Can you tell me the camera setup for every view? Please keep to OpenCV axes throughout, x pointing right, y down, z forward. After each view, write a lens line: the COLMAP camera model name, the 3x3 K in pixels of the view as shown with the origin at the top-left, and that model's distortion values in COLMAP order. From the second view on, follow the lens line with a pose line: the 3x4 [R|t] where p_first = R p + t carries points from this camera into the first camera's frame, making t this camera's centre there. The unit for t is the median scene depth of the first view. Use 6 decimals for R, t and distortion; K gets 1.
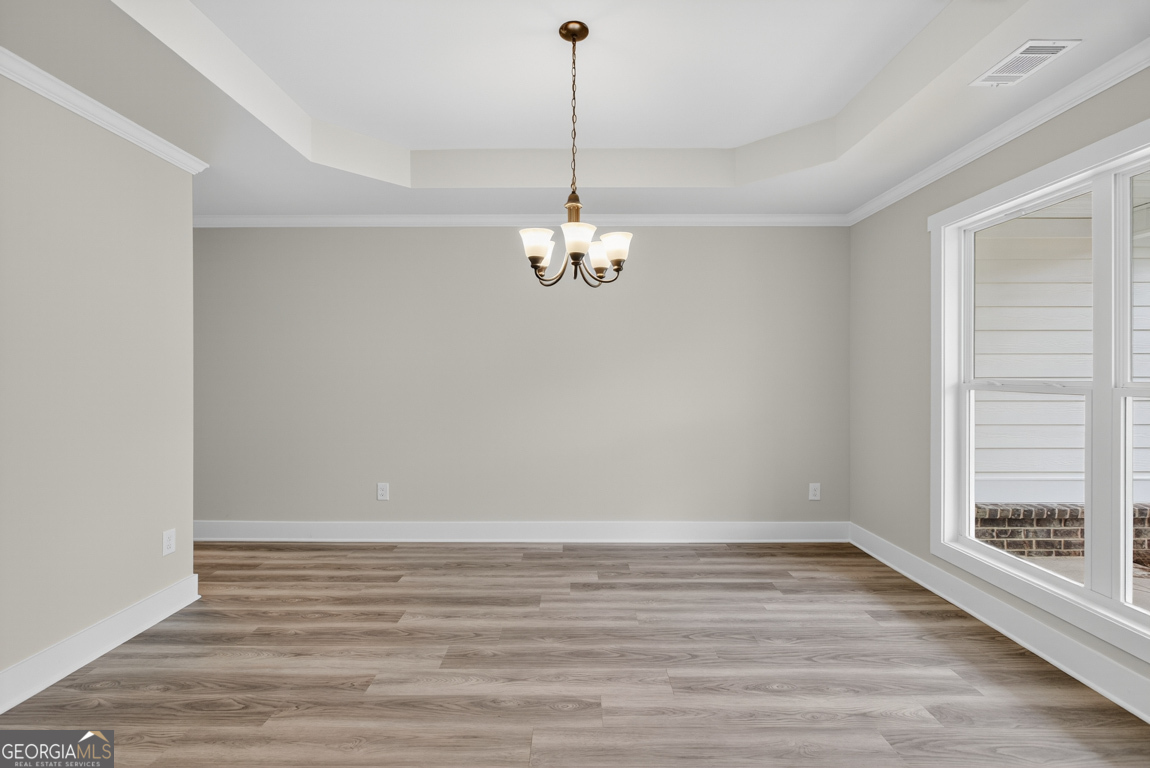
lens RADIAL K [[519.6, 0, 571.5], [0, 519.6, 379.1], [0, 0, 1]] dist [-0.001412, 0.001046]
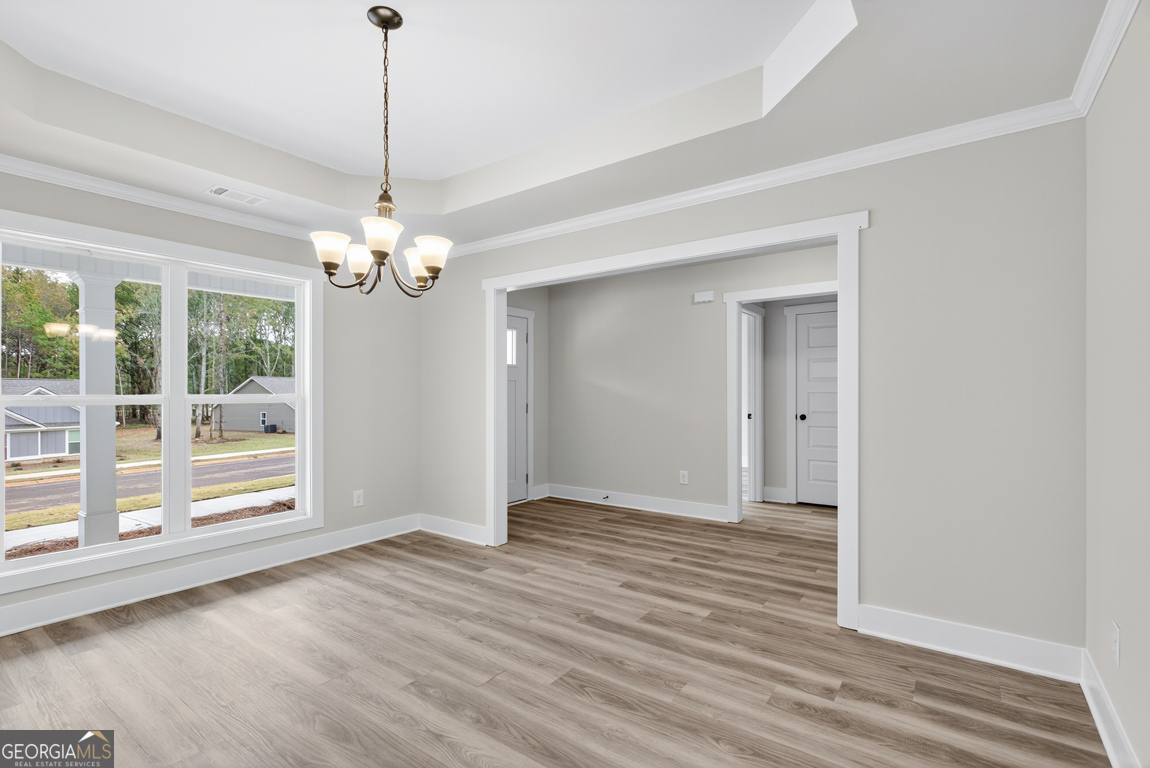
lens RADIAL K [[519.6, 0, 571.5], [0, 519.6, 379.1], [0, 0, 1]] dist [-0.001412, 0.001046]
pose [[-0.810818, 0.015324, 0.585098, -0.860302], [0.007180, 0.999842, -0.016236, 0.009796], [-0.585255, -0.008964, -0.810800, 1.688324]]
